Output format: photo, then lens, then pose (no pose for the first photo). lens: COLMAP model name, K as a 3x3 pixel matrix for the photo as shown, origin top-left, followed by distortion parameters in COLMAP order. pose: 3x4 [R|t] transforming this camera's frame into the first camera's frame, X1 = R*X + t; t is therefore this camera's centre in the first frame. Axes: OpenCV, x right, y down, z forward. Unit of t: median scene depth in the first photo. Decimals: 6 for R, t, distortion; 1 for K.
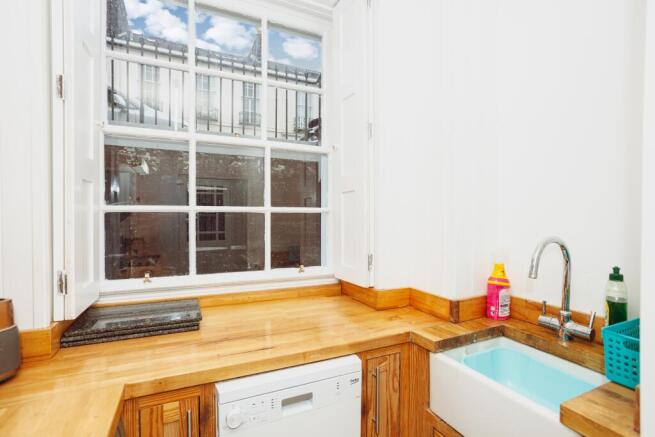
lens RADIAL K [[317.6, 0, 327.0], [0, 317.6, 220.7], [0, 0, 1]] dist [-0.058472, 0.036098]
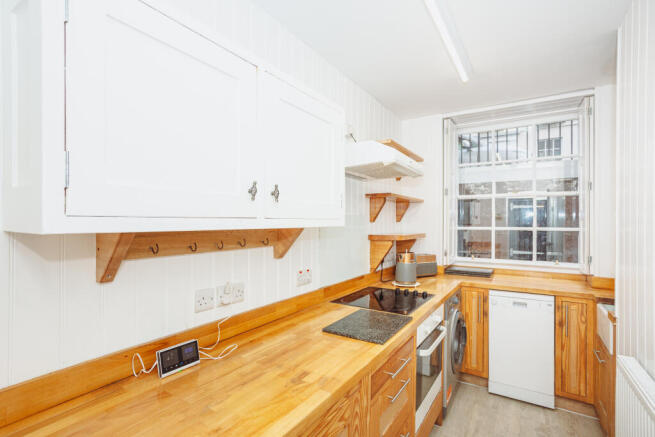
lens RADIAL K [[317.6, 0, 327.0], [0, 317.6, 220.7], [0, 0, 1]] dist [-0.058472, 0.036098]
pose [[0.533465, 0.001634, -0.845820, 0.832514], [-0.014215, 0.999874, -0.007034, -0.062076], [0.845702, 0.015776, 0.533421, -1.191936]]
